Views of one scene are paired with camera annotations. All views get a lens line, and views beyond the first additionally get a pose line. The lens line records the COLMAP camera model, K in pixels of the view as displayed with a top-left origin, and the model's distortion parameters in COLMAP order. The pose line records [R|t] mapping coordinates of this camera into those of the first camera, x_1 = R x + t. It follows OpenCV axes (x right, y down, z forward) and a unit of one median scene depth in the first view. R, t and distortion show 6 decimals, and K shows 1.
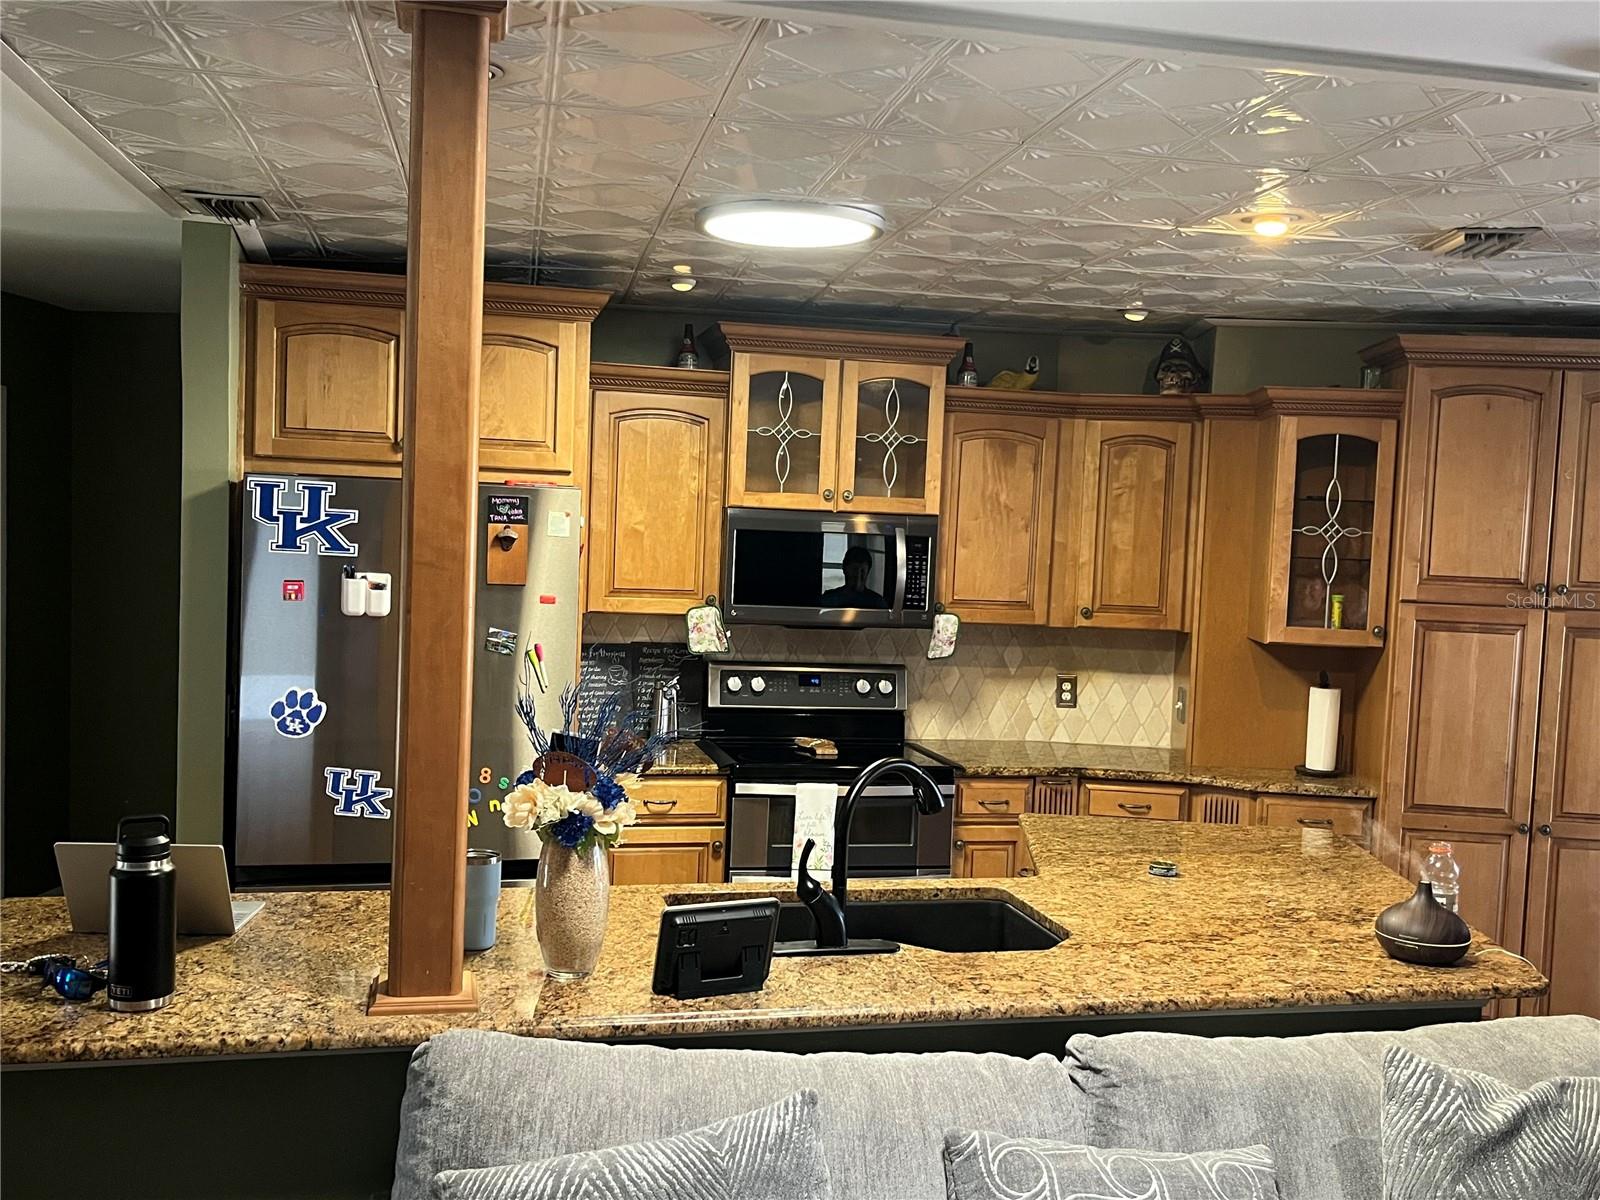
lens RADIAL K [[1446.4, 0, 795.8], [0, 1446.4, 605.0], [0, 0, 1]] dist [0.036112, -0.034974]
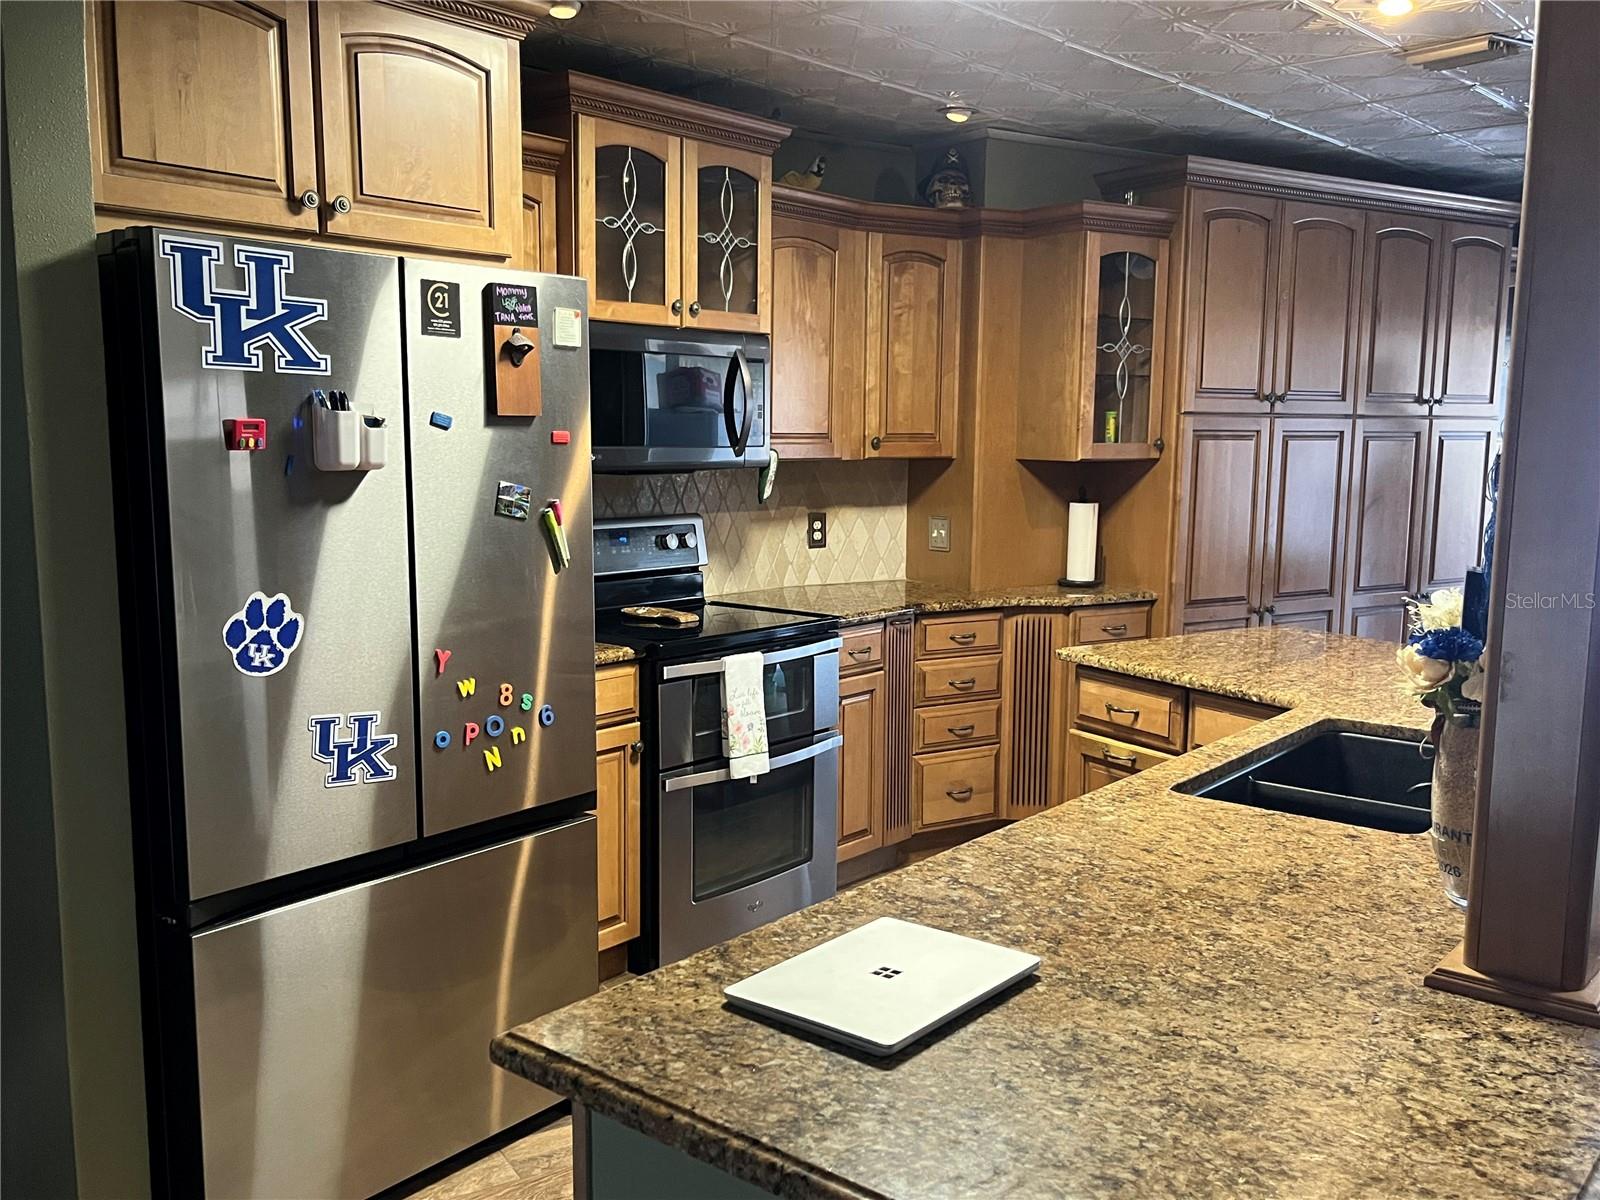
lens RADIAL K [[1378.3, 0, 789.4], [0, 1378.3, 607.5], [0, 0, 1]] dist [0.010443, 0.003926]
pose [[0.811175, -0.111090, 0.574155, -0.400718], [0.054793, 0.991910, 0.114506, 0.006734], [-0.582231, -0.061425, 0.810700, 0.324519]]
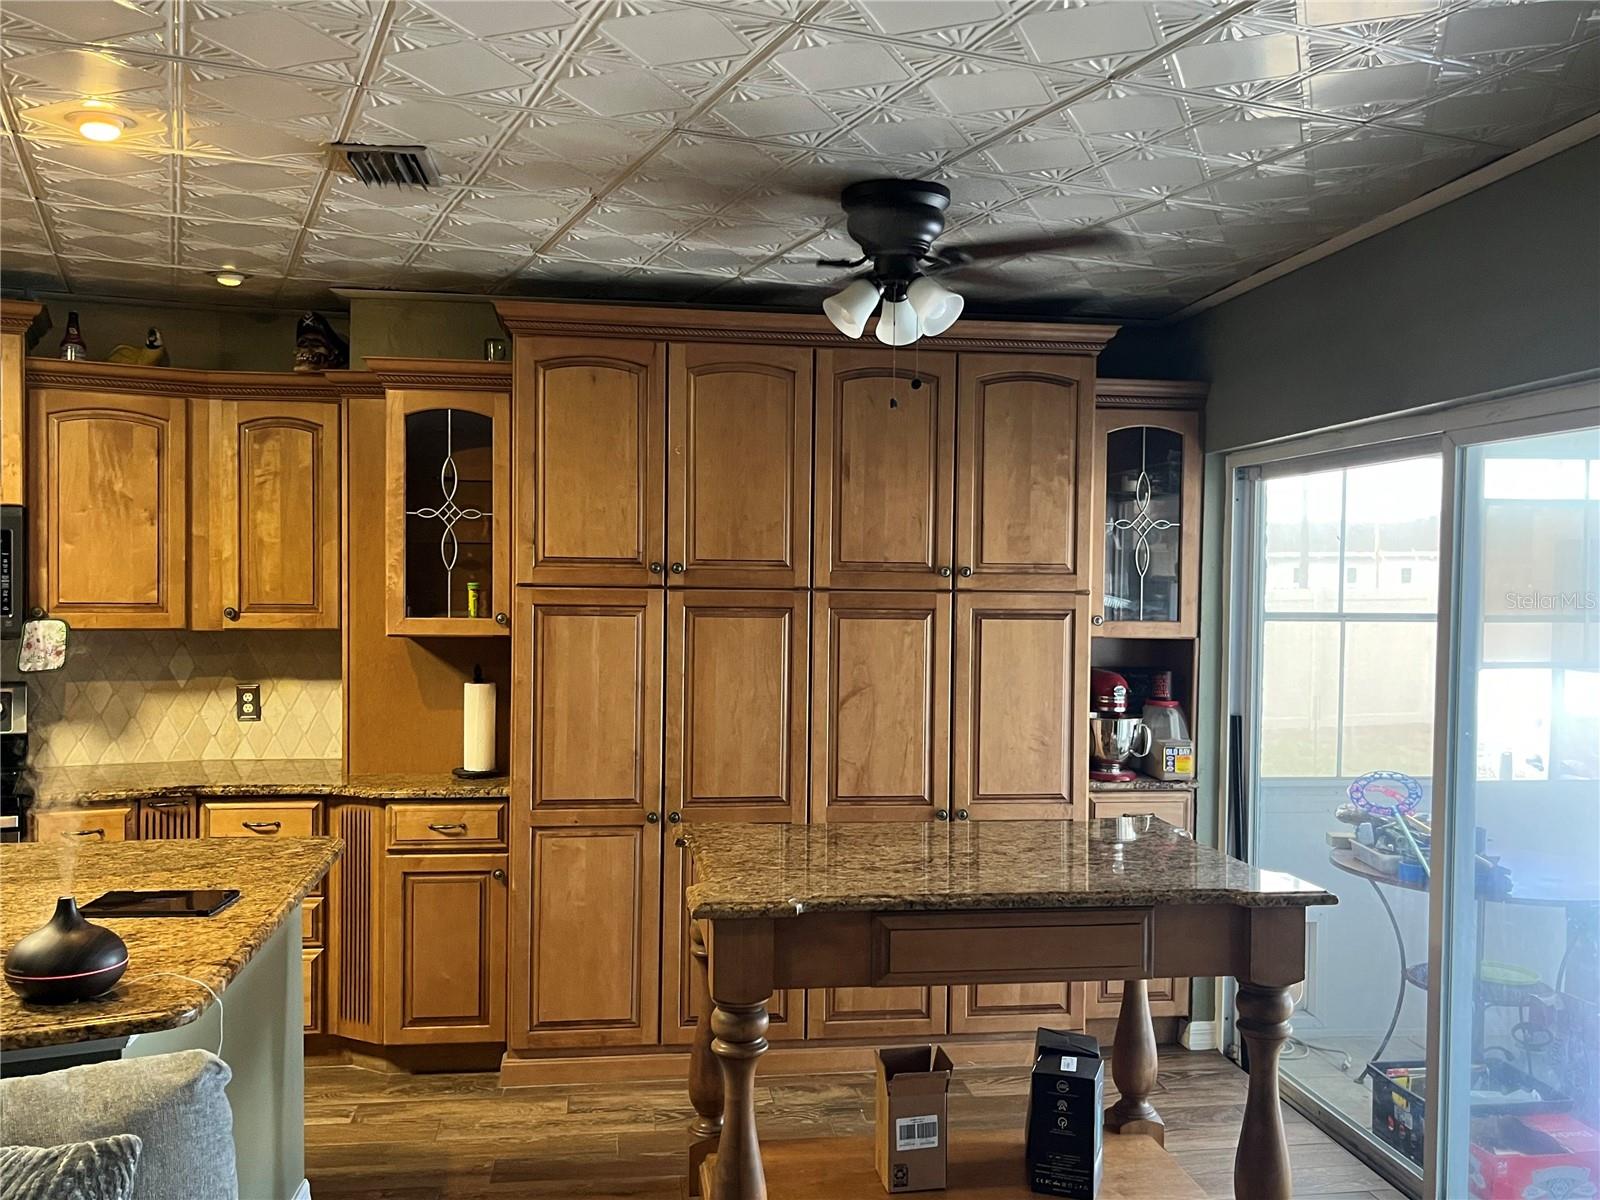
lens RADIAL K [[1378.3, 0, 795.1], [0, 1378.3, 617.2], [0, 0, 1]] dist [0.010443, 0.003926]
pose [[0.970572, -0.036951, 0.237959, 0.364147], [0.040390, 0.999138, -0.009588, 0.032545], [-0.237399, 0.018917, 0.971228, 0.087959]]
